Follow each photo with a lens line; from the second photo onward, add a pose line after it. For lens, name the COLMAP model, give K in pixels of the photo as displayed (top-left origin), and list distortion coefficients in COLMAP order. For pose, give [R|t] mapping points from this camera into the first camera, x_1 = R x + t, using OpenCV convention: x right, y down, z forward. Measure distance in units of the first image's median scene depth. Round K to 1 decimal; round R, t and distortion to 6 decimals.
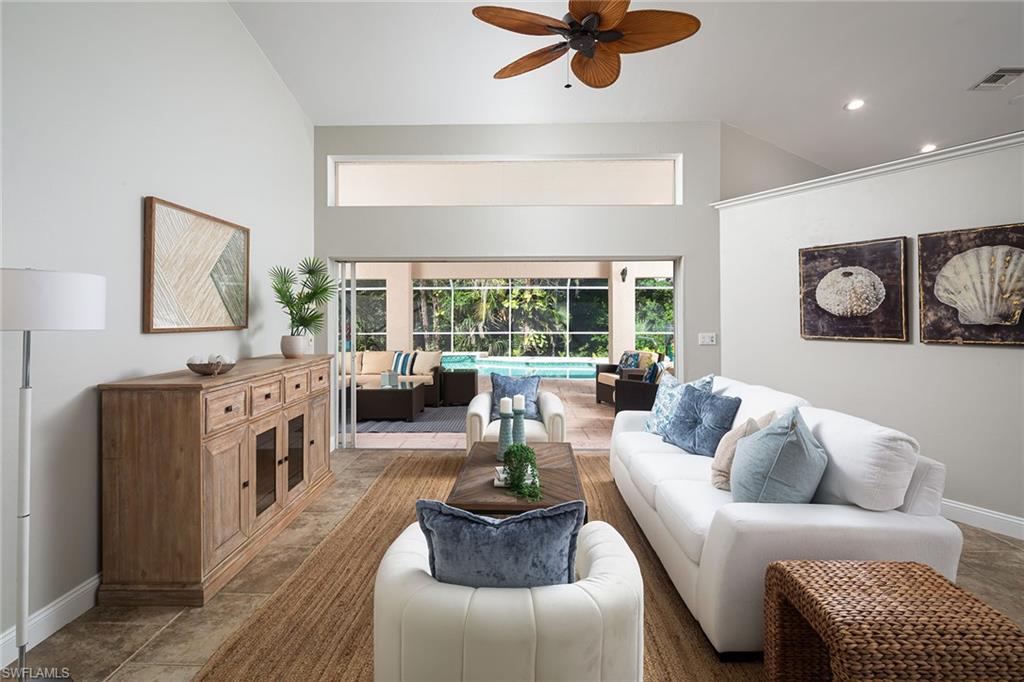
lens RADIAL K [[496.4, 0, 509.9], [0, 496.4, 312.4], [0, 0, 1]] dist [-0.000322, -0.000971]
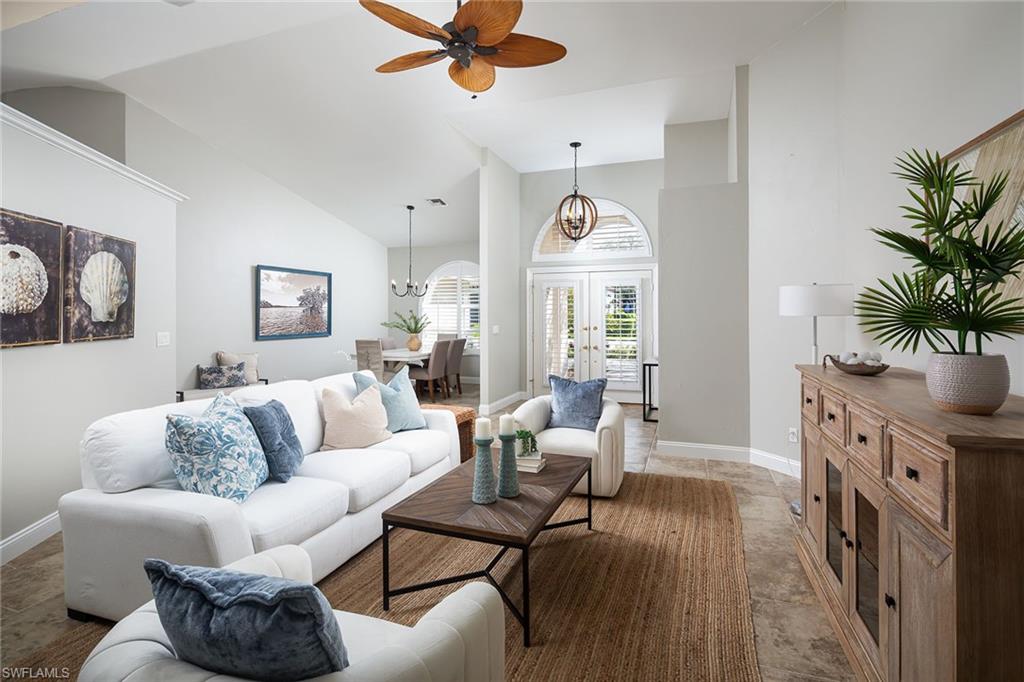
lens RADIAL K [[500.6, 0, 509.0], [0, 500.6, 312.3], [0, 0, 1]] dist [0.000513, -0.000576]
pose [[-0.947236, 0.007413, 0.320451, -0.208087], [0.005202, 0.999956, -0.007754, 0.013712], [-0.320494, -0.005678, -0.947233, 1.386033]]
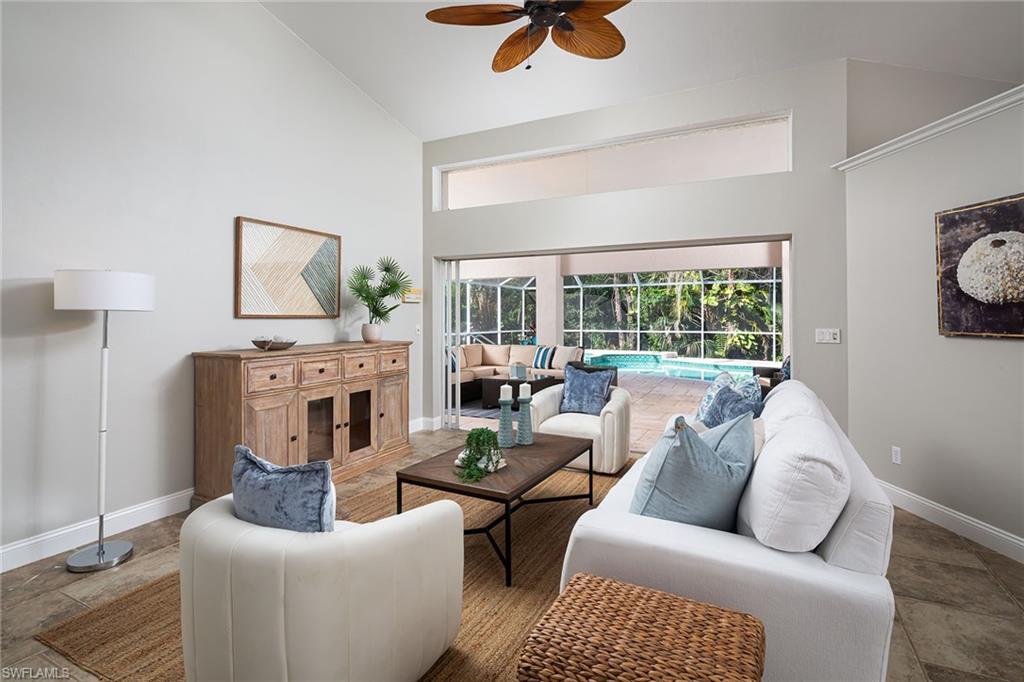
lens RADIAL K [[500.6, 0, 509.0], [0, 500.6, 312.3], [0, 0, 1]] dist [0.000513, -0.000576]
pose [[0.898481, -0.000707, -0.439011, 0.355530], [0.001089, 0.999999, 0.000617, 0.017933], [0.439010, -0.001032, 0.898482, 0.066877]]
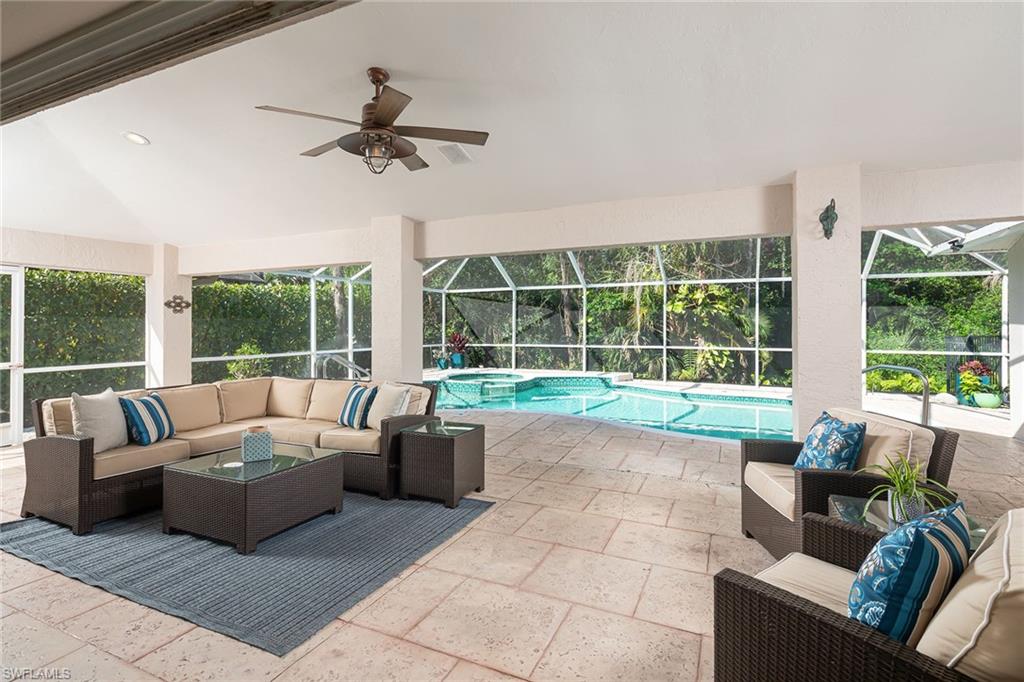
lens RADIAL K [[500.6, 0, 509.0], [0, 500.6, 312.3], [0, 0, 1]] dist [0.000513, -0.000576]
pose [[0.918491, -0.007607, -0.395369, 0.324917], [0.000493, 0.999836, -0.018089, 0.019285], [0.395442, 0.016420, 0.918344, 1.109043]]
